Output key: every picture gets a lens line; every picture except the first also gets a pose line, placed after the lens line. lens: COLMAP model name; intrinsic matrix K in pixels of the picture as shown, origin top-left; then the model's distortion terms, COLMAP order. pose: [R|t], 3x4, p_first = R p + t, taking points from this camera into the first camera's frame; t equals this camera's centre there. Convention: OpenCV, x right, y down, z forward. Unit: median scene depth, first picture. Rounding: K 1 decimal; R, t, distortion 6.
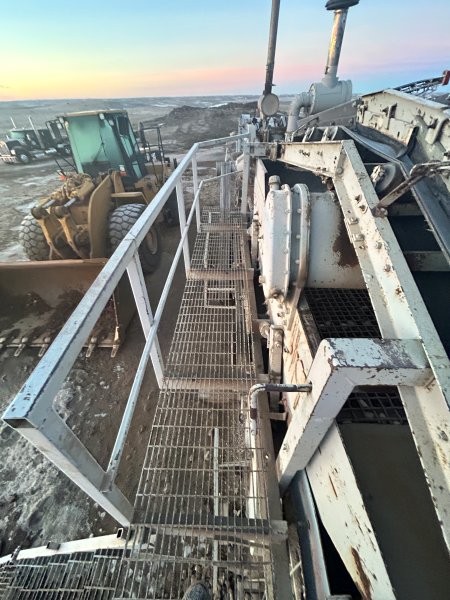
lens RADIAL K [[242.0, 0, 223.6], [0, 242.0, 299.6], [0, 0, 1]] dist [0.000440, 0.000087]
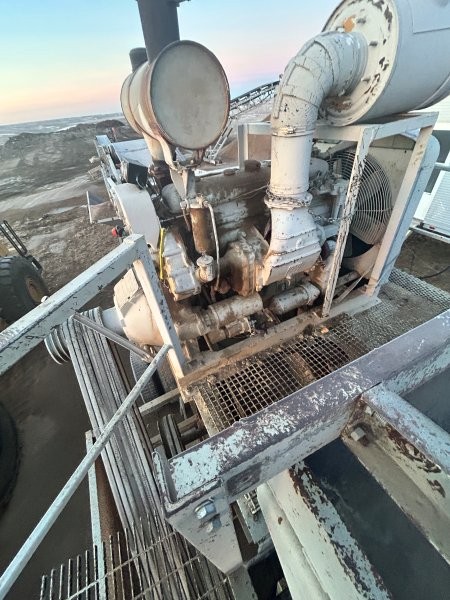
lens RADIAL K [[242.0, 0, 223.6], [0, 242.0, 299.6], [0, 0, 1]] dist [0.000440, 0.000087]
pose [[0.888638, -0.333329, 0.314983, 0.013410], [0.344906, 0.938424, 0.020023, -0.091792], [-0.302262, 0.090847, 0.948886, 0.116461]]
